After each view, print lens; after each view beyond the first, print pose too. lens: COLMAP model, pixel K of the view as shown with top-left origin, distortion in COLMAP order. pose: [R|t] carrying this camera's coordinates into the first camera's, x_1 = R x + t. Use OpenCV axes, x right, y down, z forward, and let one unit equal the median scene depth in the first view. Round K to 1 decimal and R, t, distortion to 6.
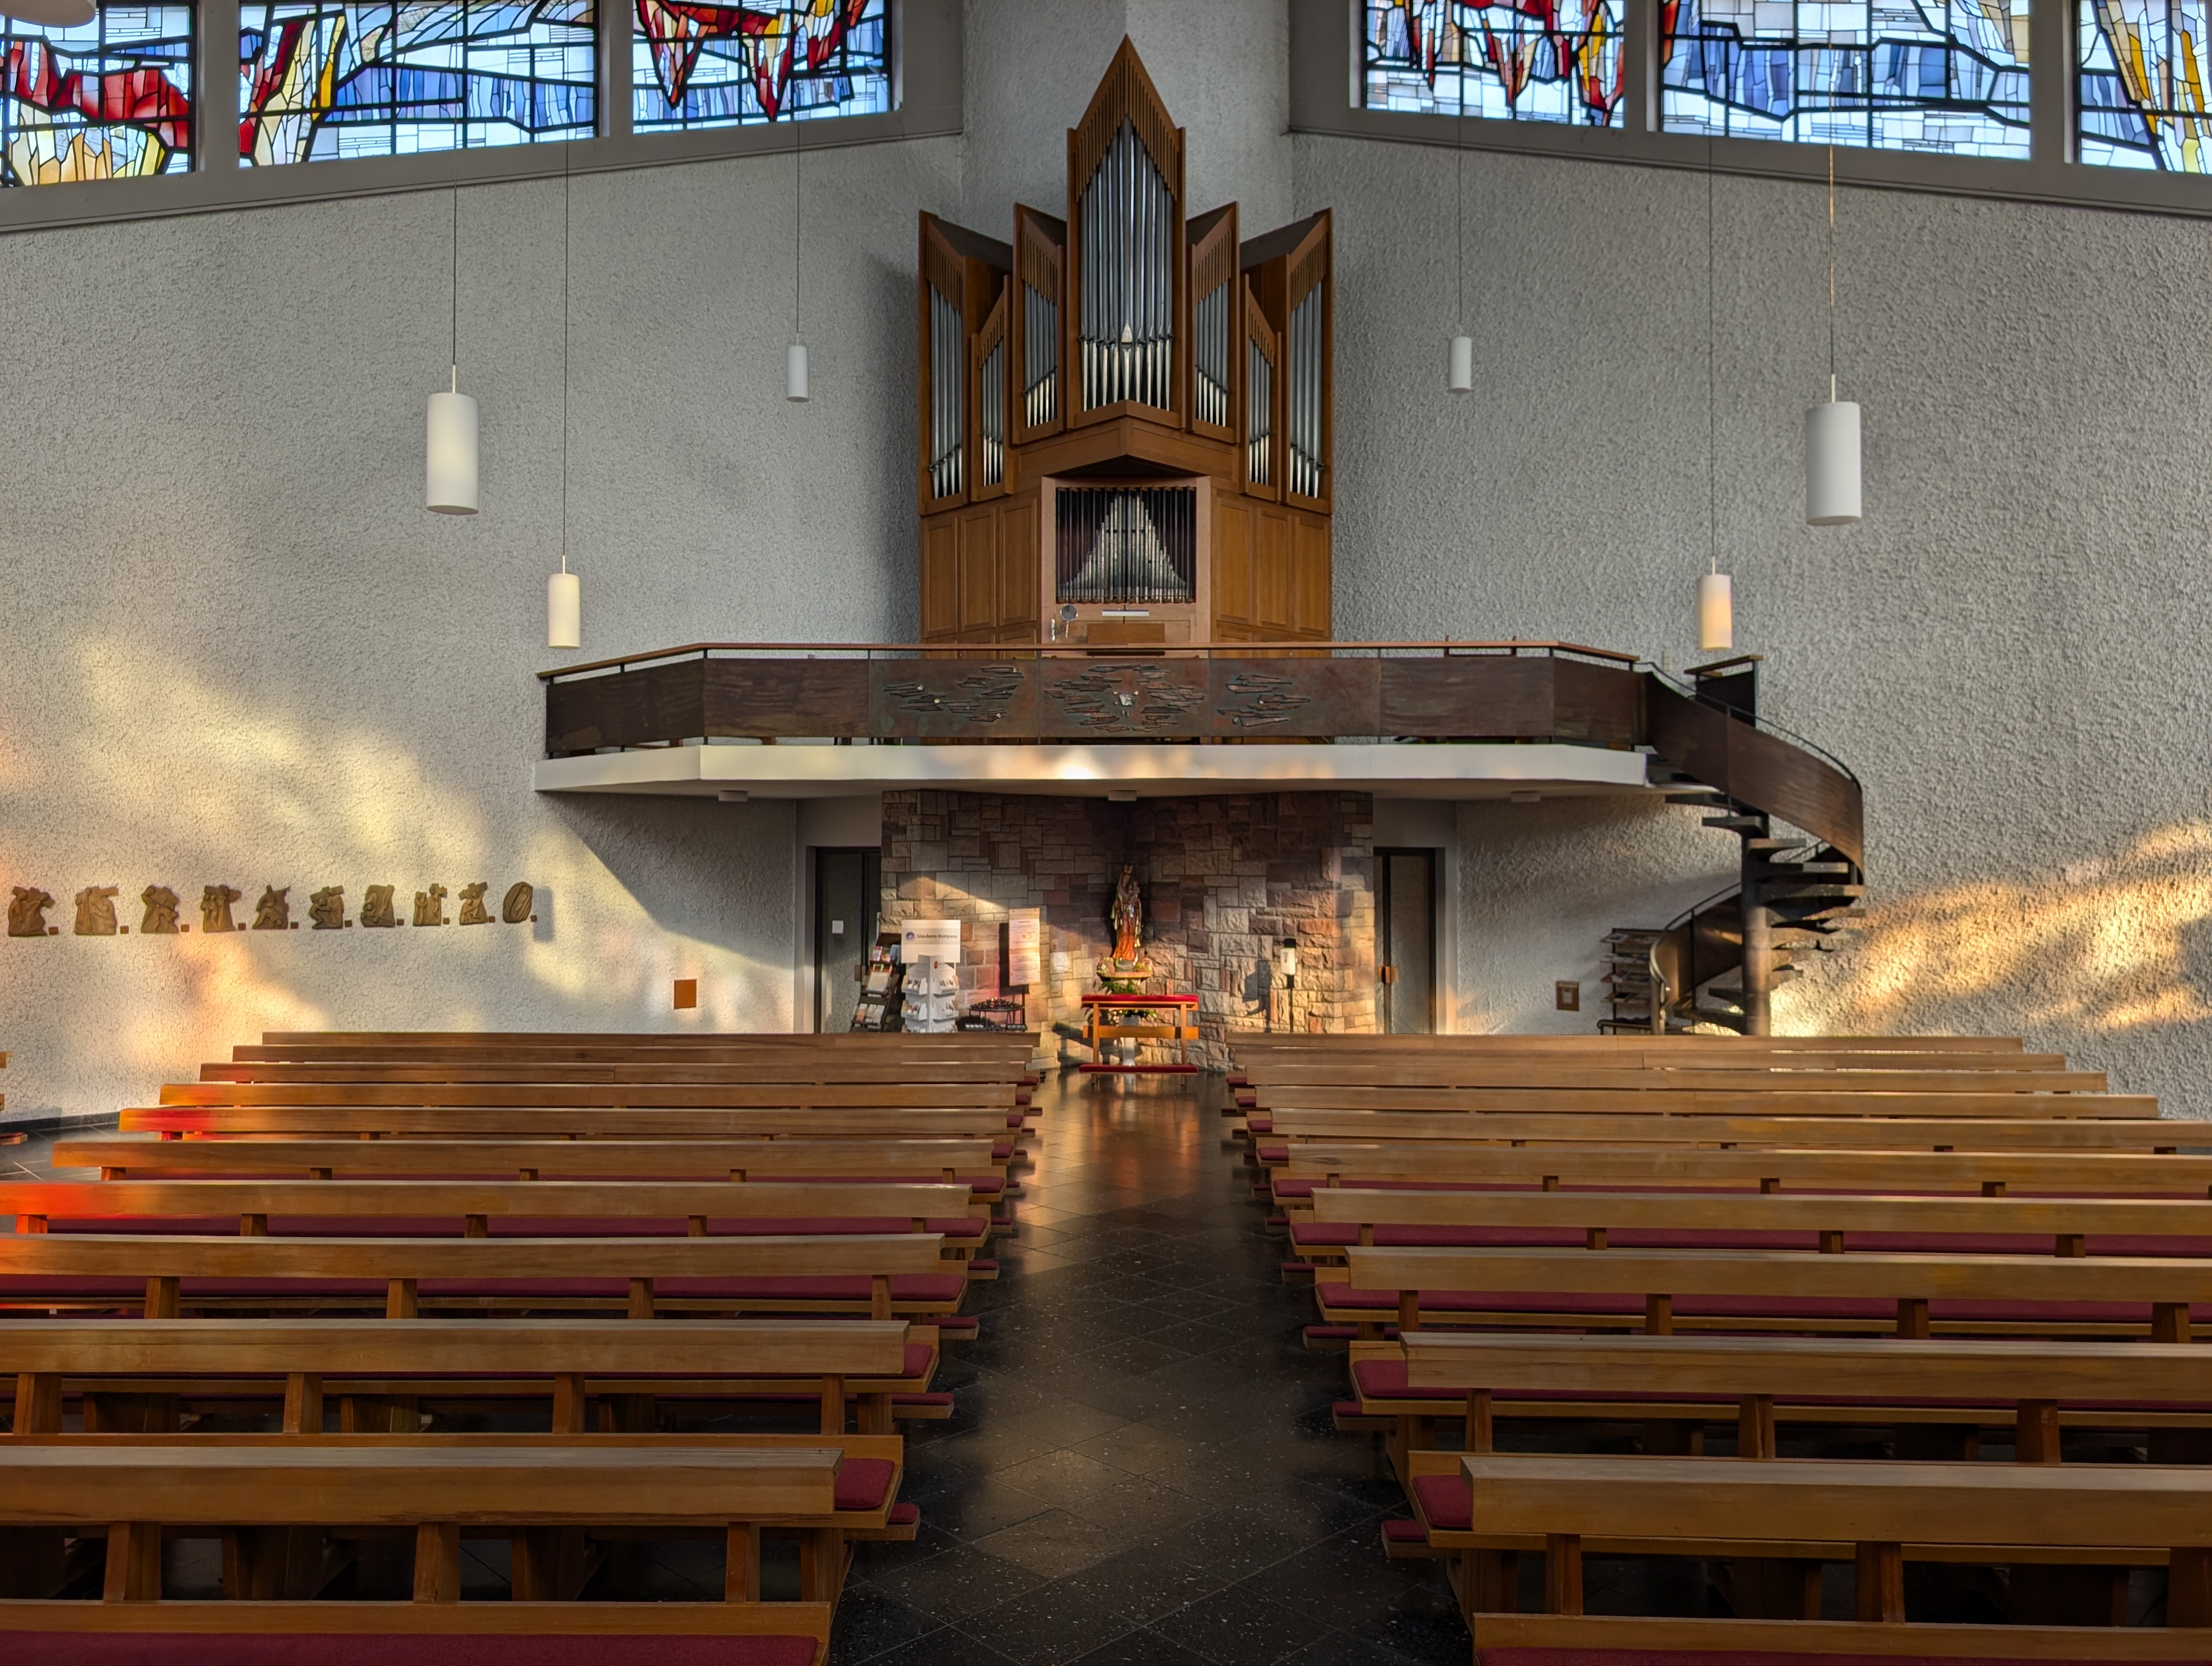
lens RADIAL K [[1596.5, 0, 1100.9], [0, 1596.5, 833.5], [0, 0, 1]] dist [0.022173, -0.012232]
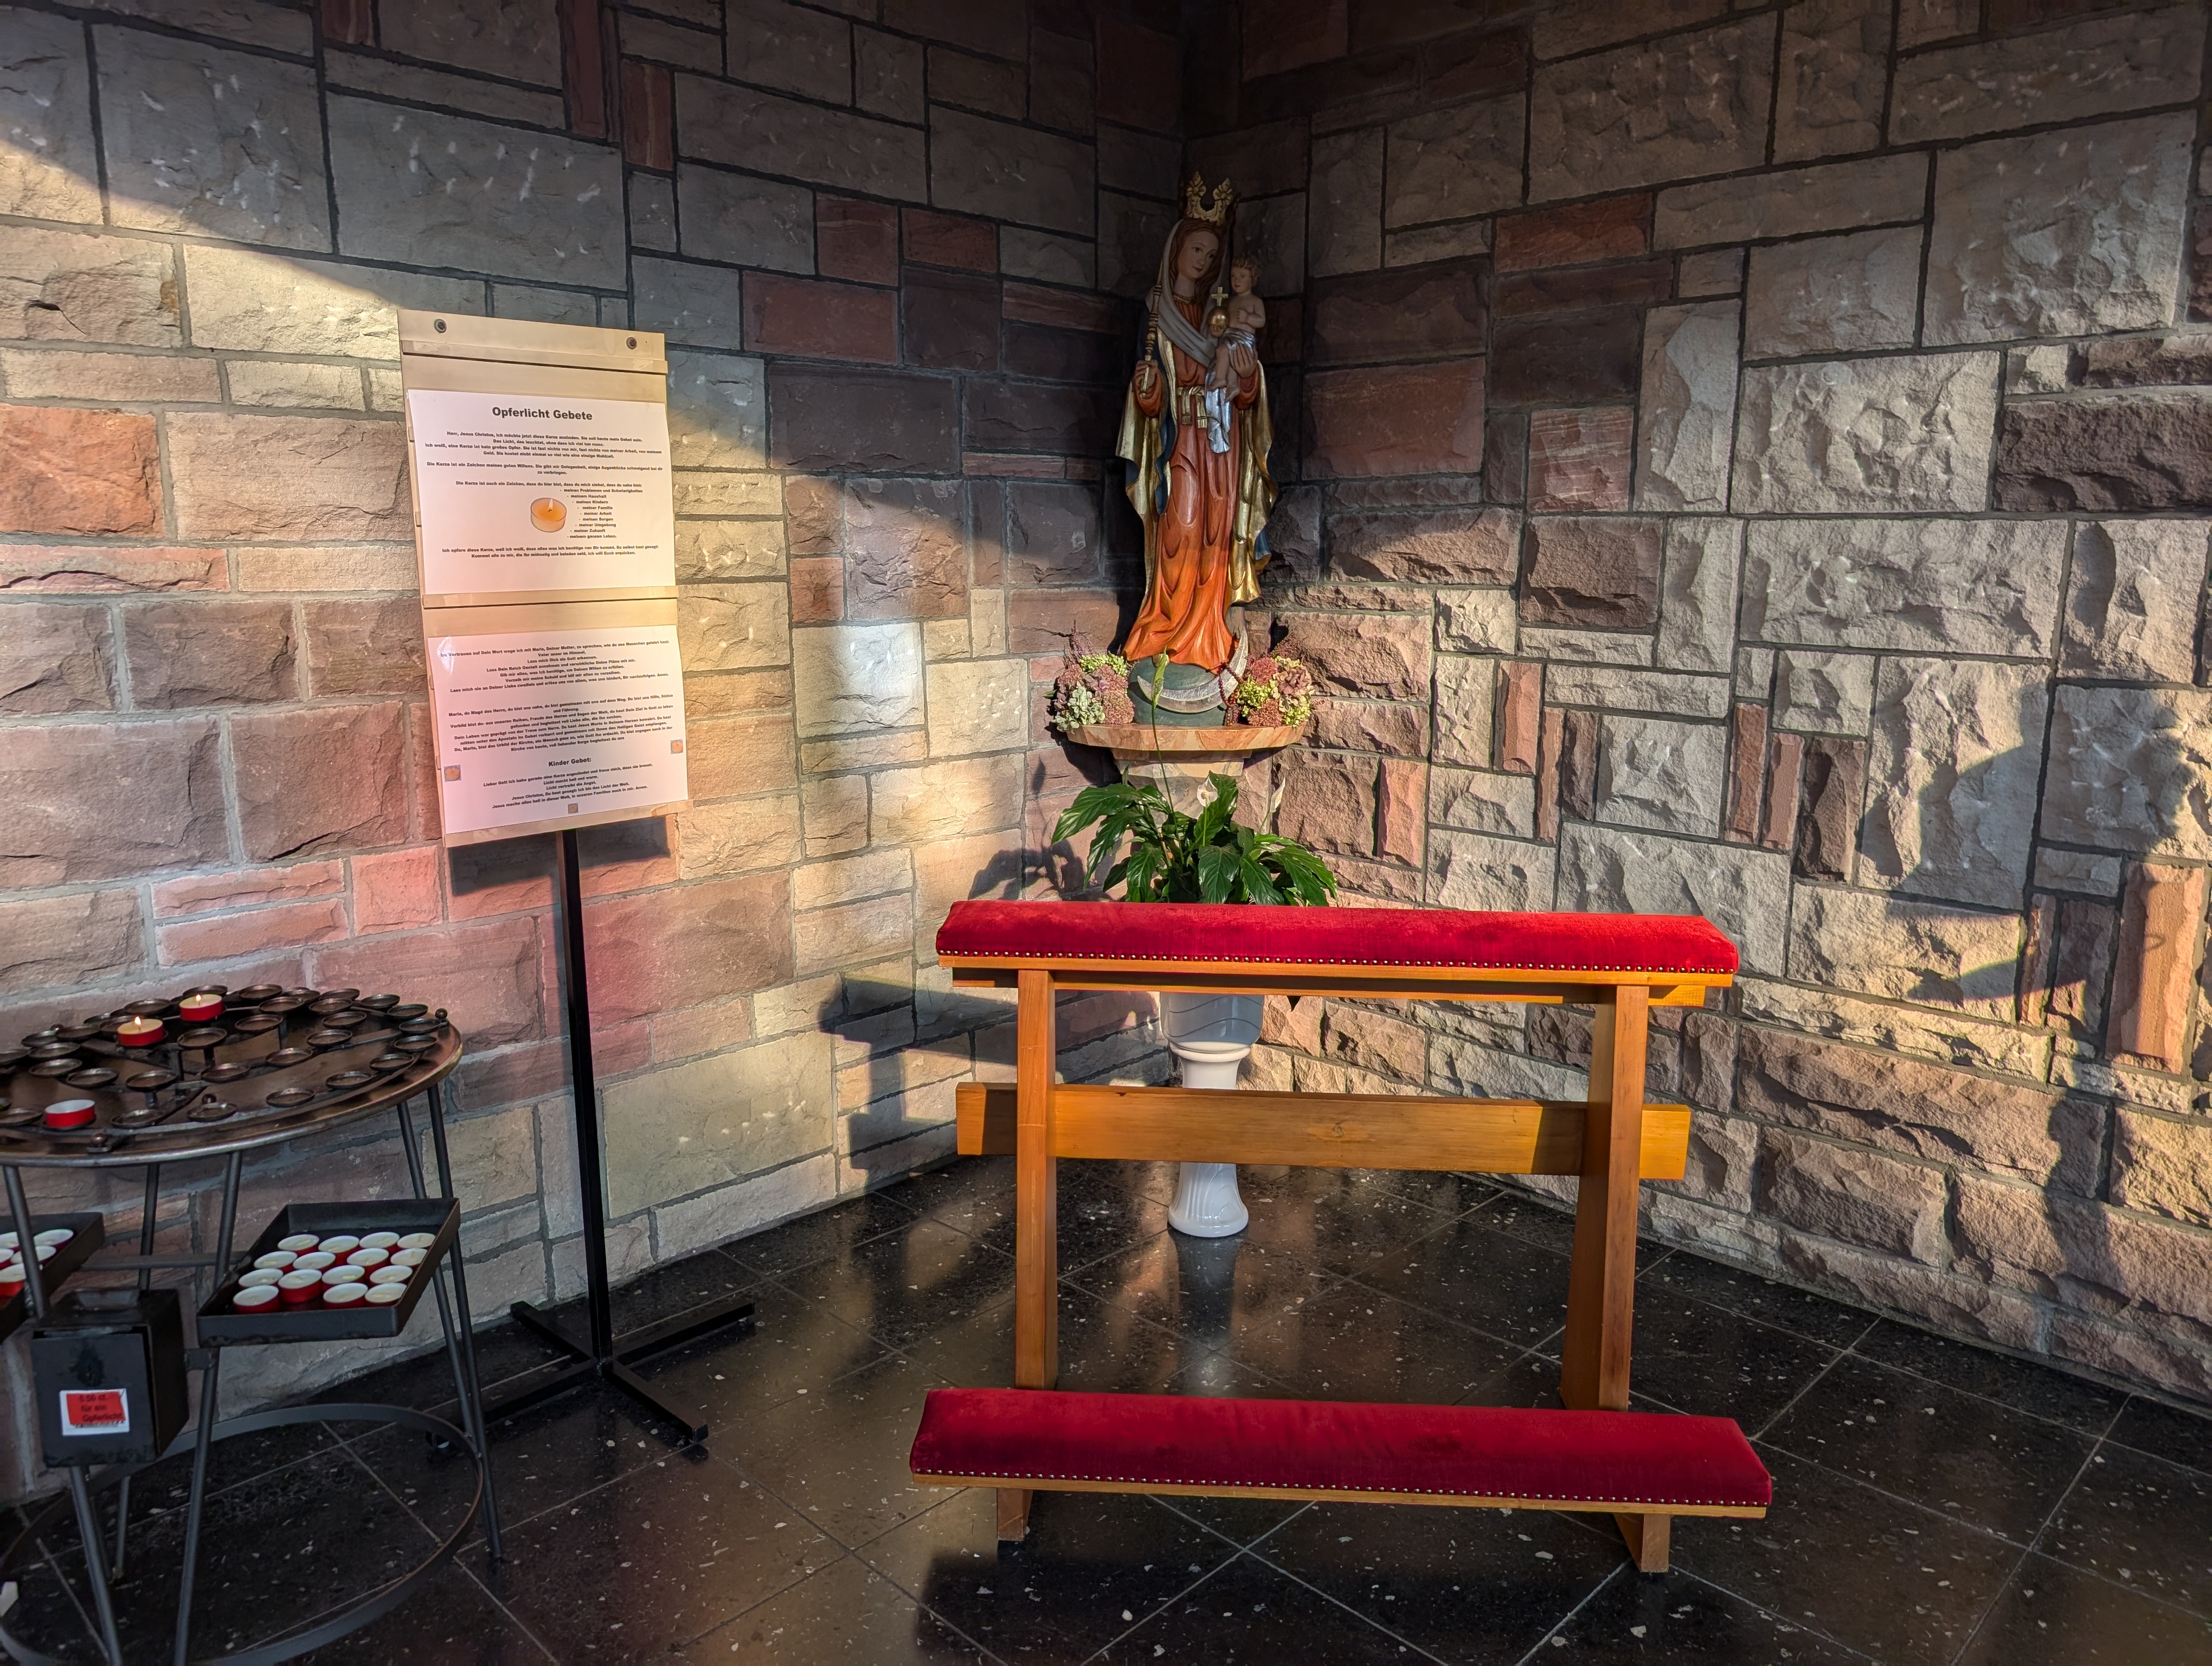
lens RADIAL K [[1596.5, 0, 1100.9], [0, 1596.5, 833.5], [0, 0, 1]] dist [0.022173, -0.012232]
pose [[0.999777, 0.001793, 0.021020, -0.000100], [-0.005855, 0.980821, 0.194823, 0.063192], [-0.020267, -0.194903, 0.980613, 0.830672]]
